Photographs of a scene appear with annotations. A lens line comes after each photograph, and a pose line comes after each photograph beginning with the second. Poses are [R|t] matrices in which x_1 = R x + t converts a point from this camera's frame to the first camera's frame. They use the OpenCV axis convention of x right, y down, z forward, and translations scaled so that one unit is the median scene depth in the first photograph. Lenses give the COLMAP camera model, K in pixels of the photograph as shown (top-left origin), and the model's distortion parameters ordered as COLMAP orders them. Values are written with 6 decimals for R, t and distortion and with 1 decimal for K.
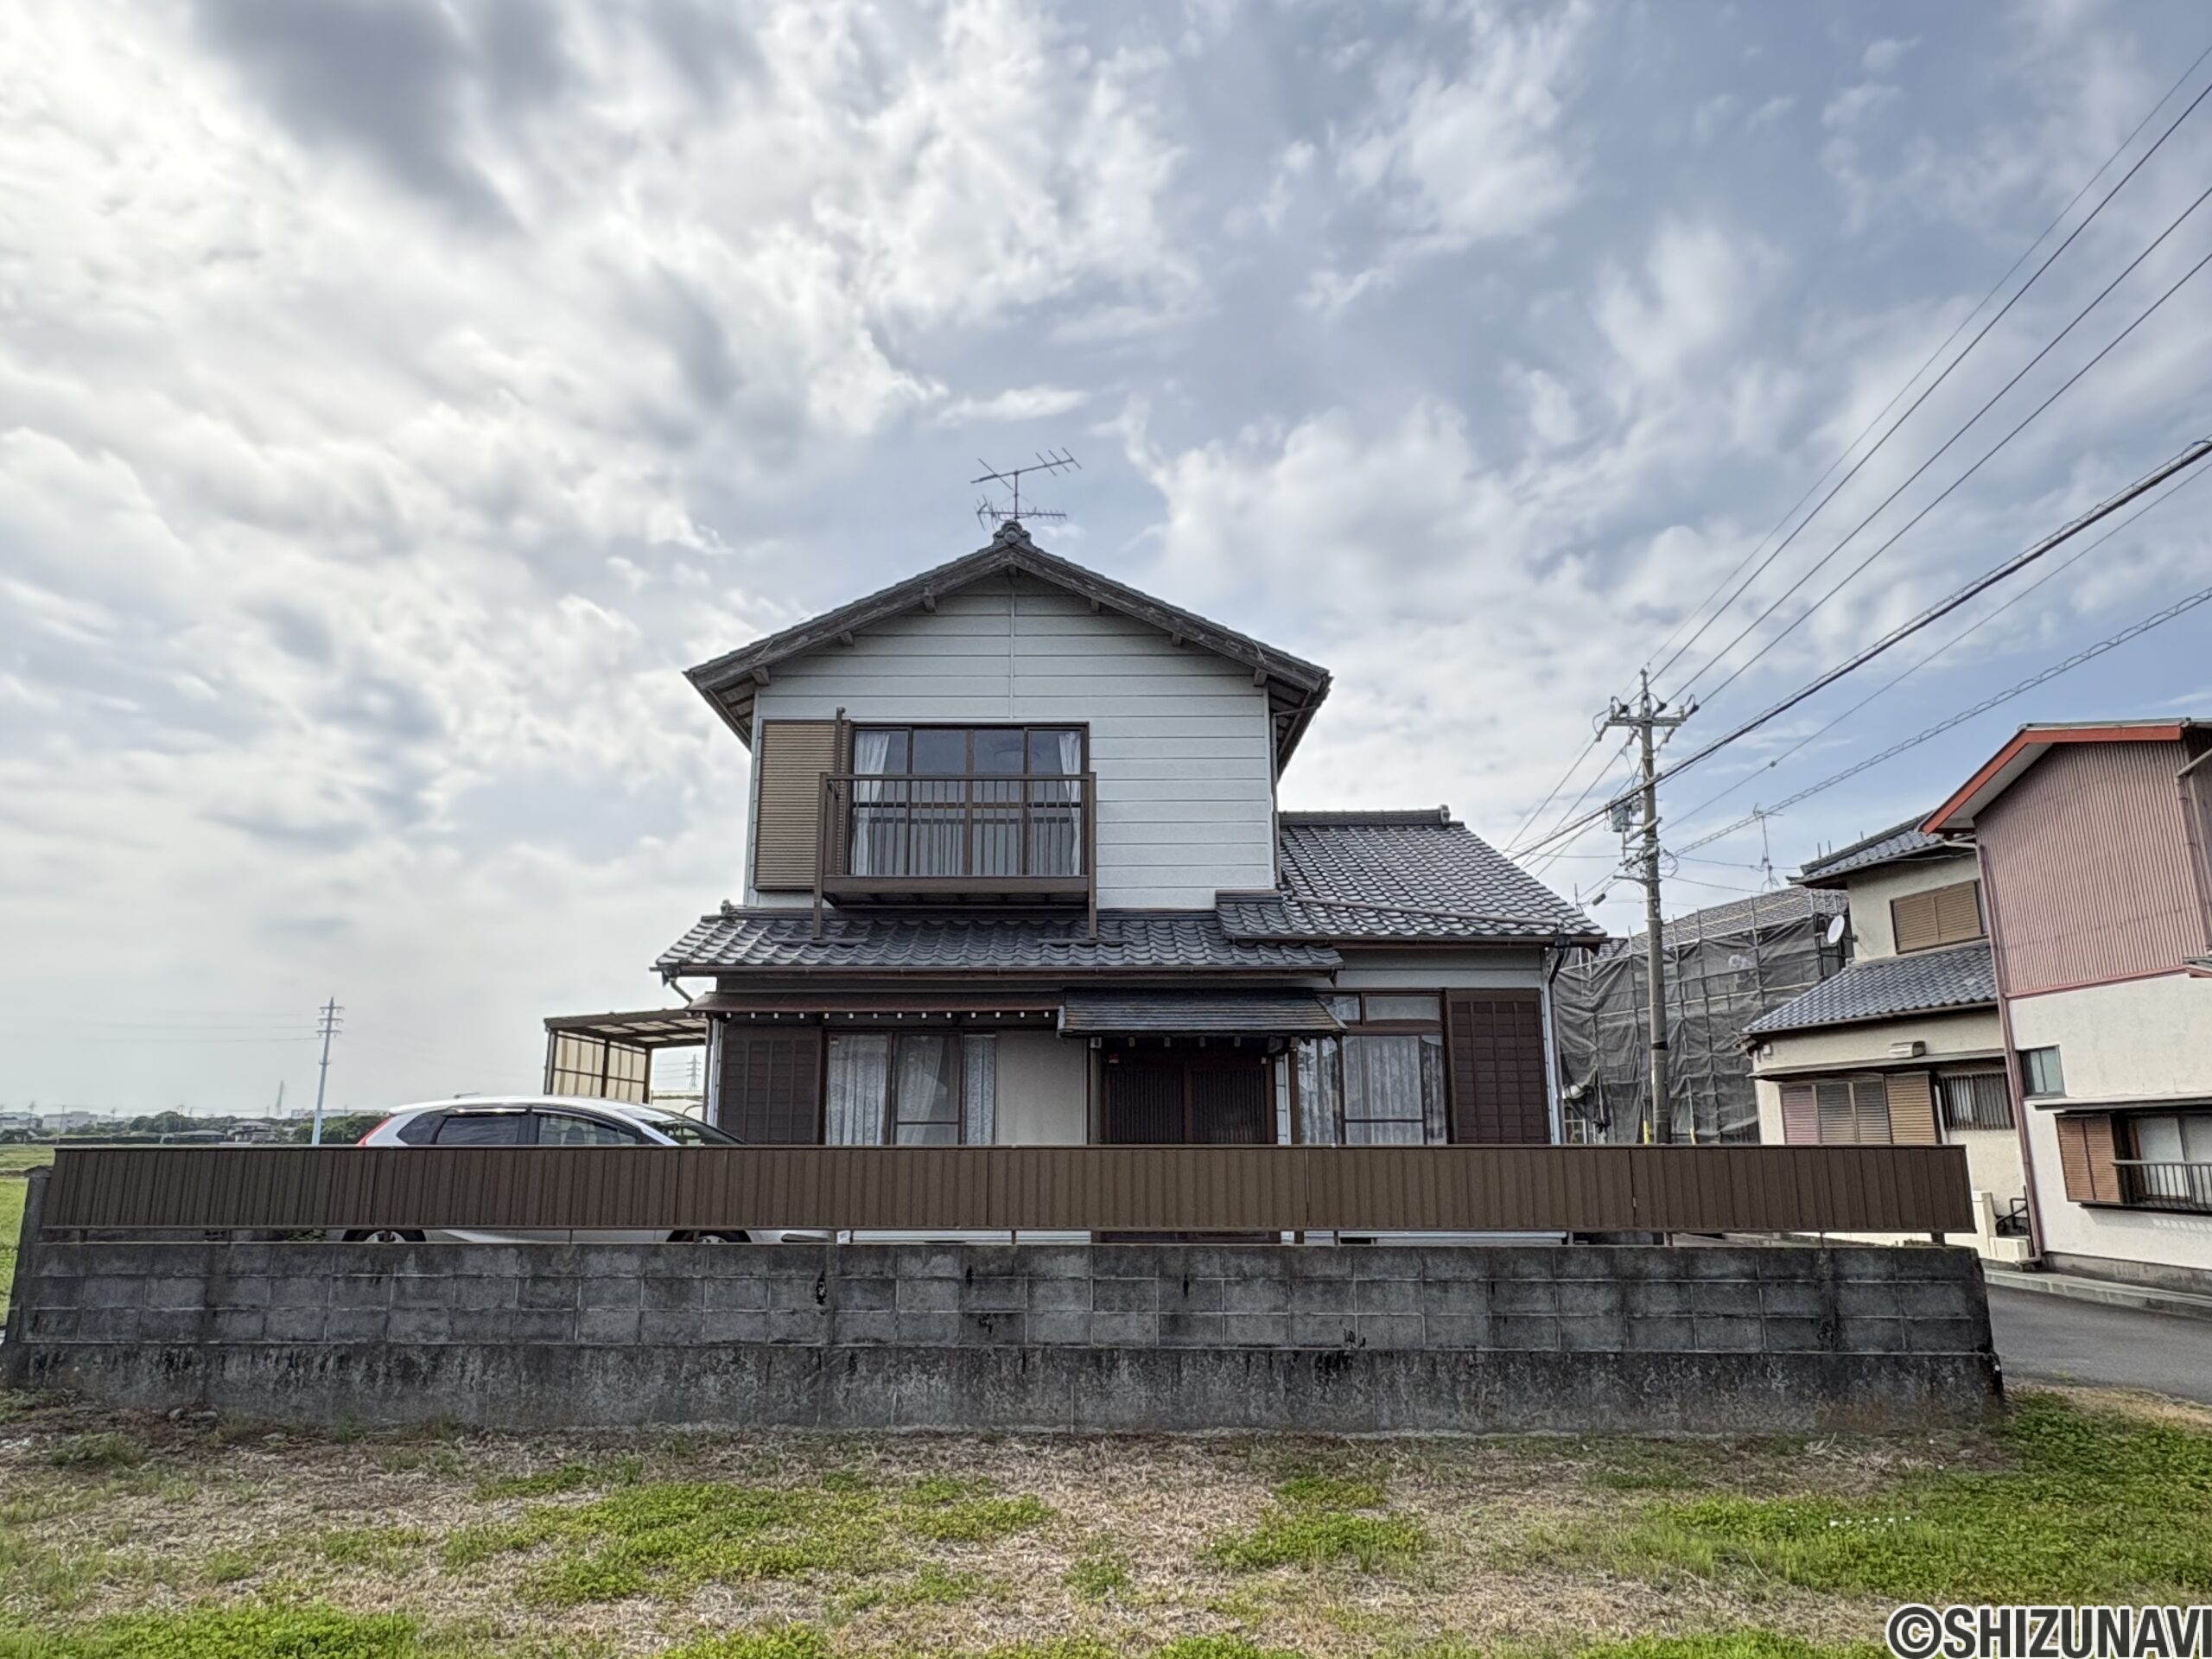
lens RADIAL K [[1392.5, 0, 1094.7], [0, 1392.5, 836.0], [0, 0, 1]] dist [-0.003308, -0.000568]
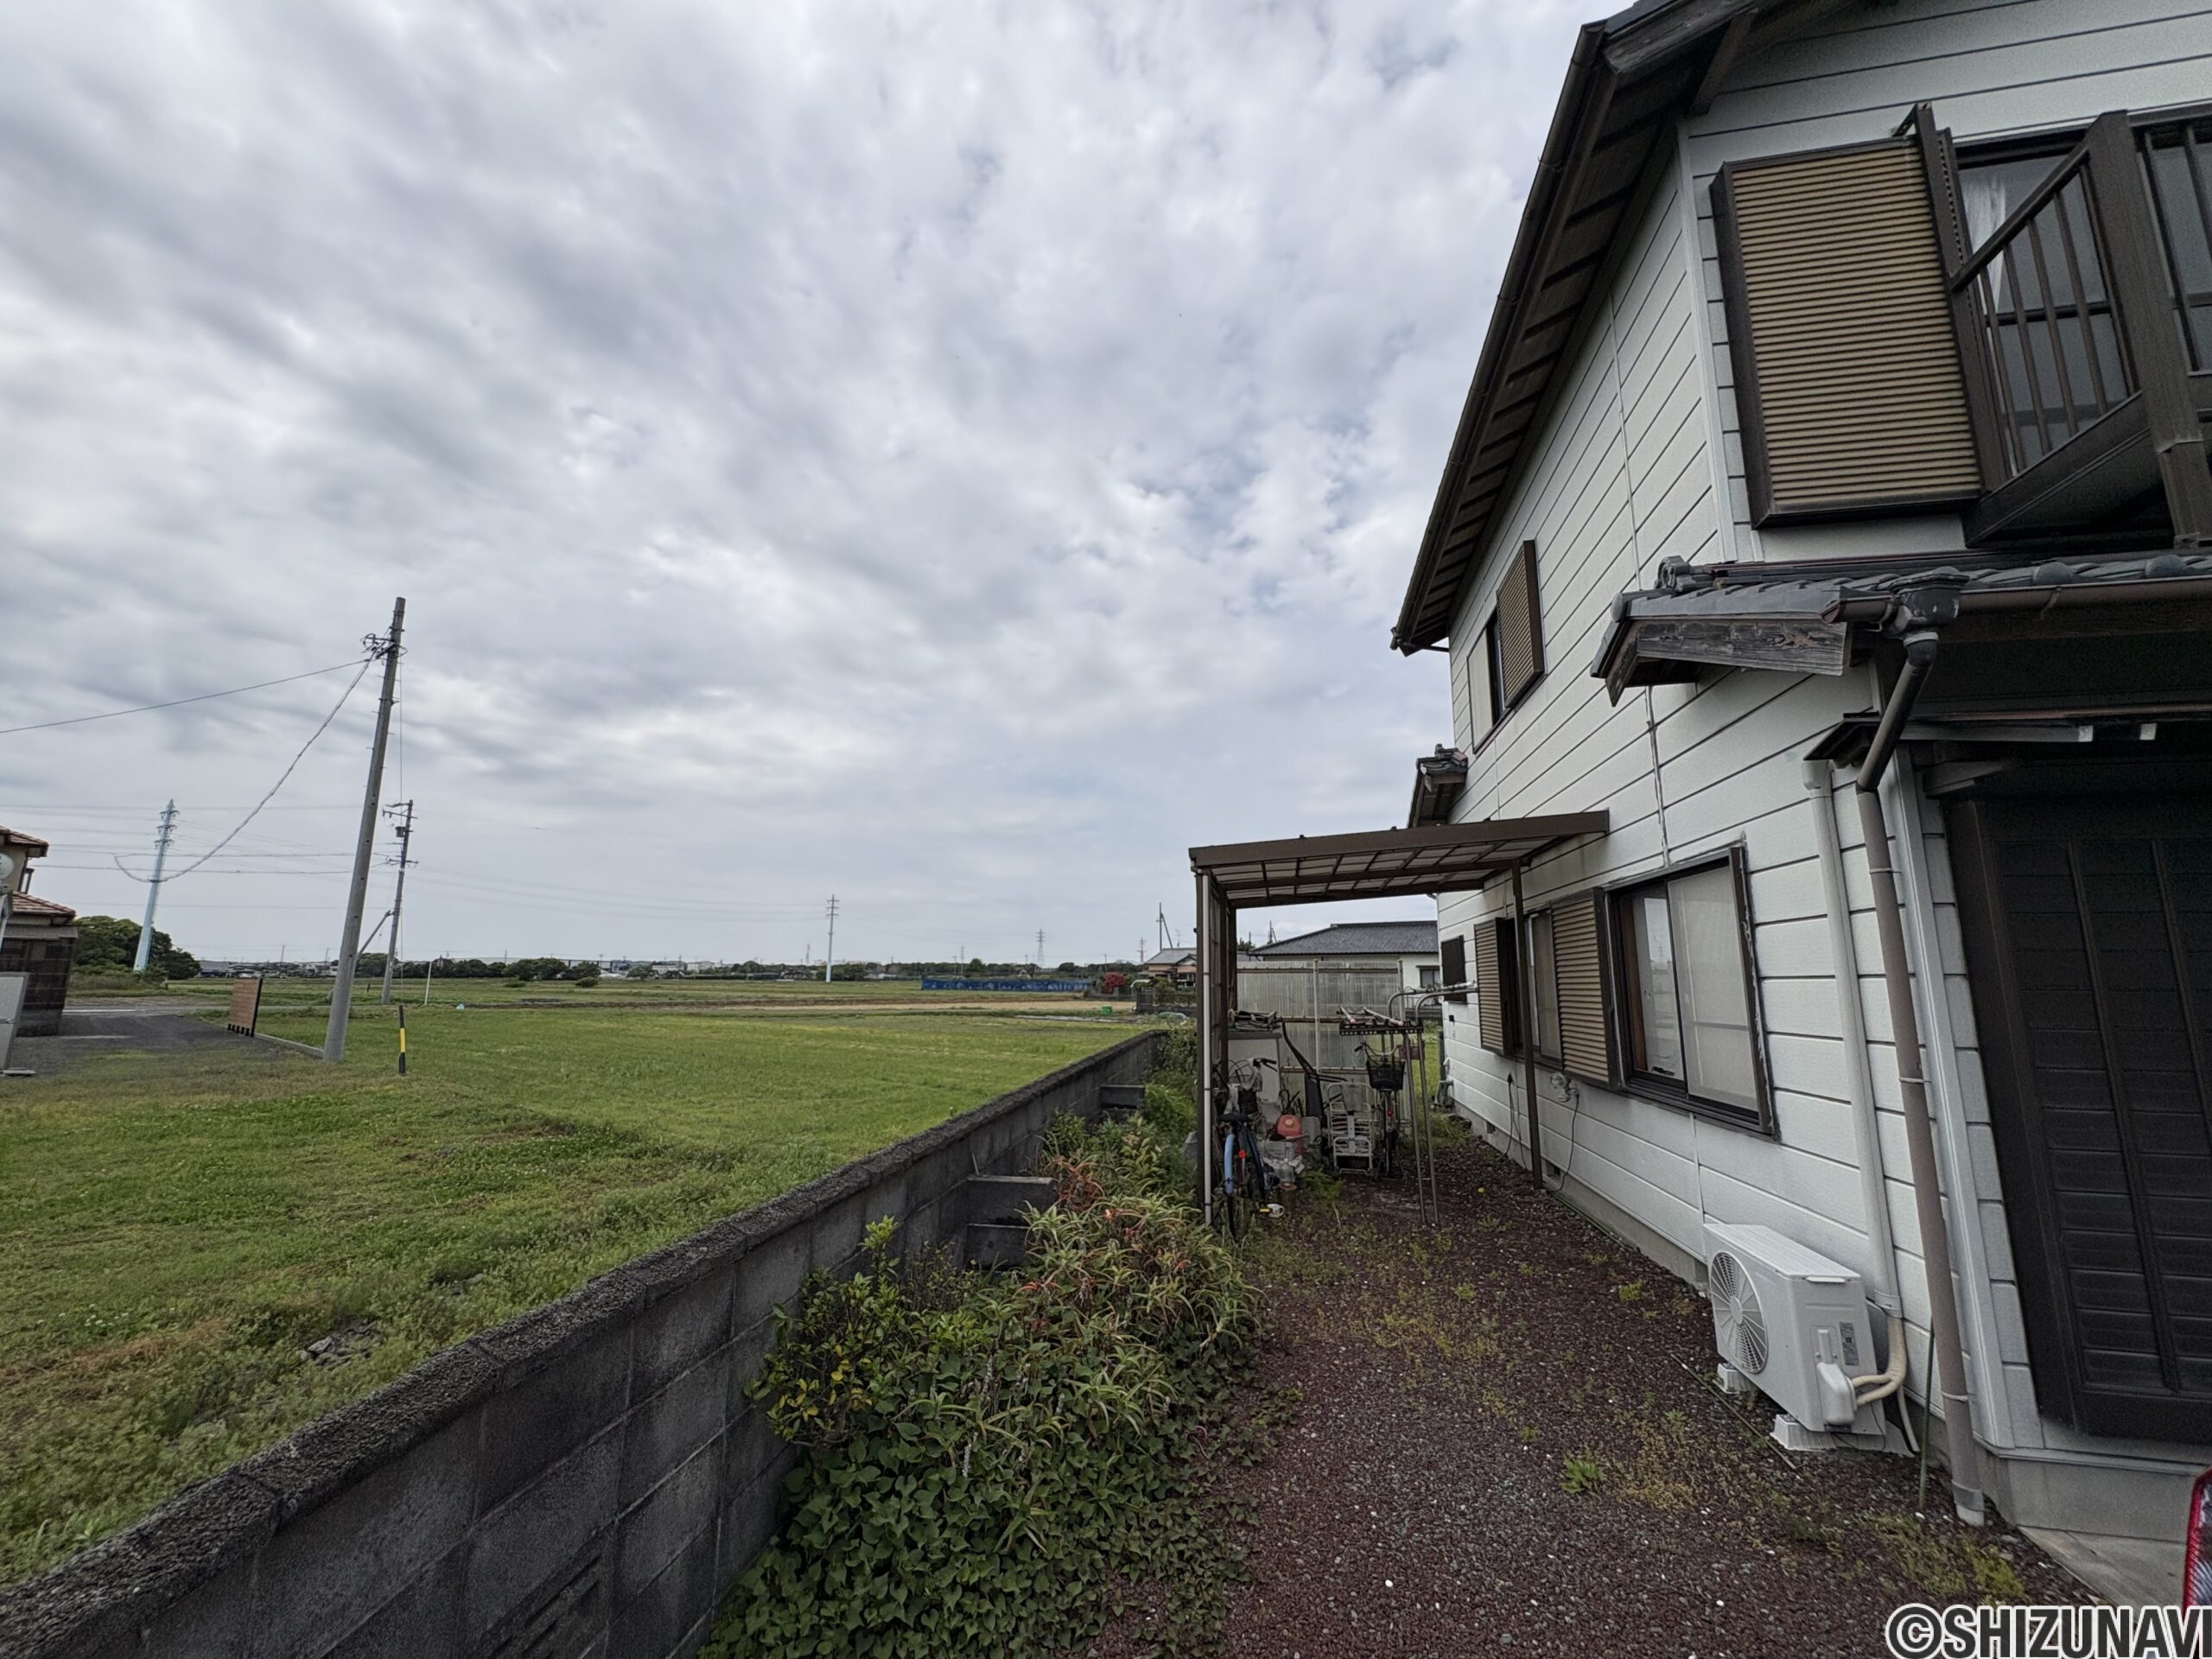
lens RADIAL K [[880.1, 0, 1104.5], [0, 880.1, 833.1], [0, 0, 1]] dist [0.000162, 0.000498]
pose [[0.980010, -0.024323, -0.197456, -0.420345], [0.033961, 0.998383, 0.045576, 0.124465], [0.196028, -0.051370, 0.979252, 0.730866]]
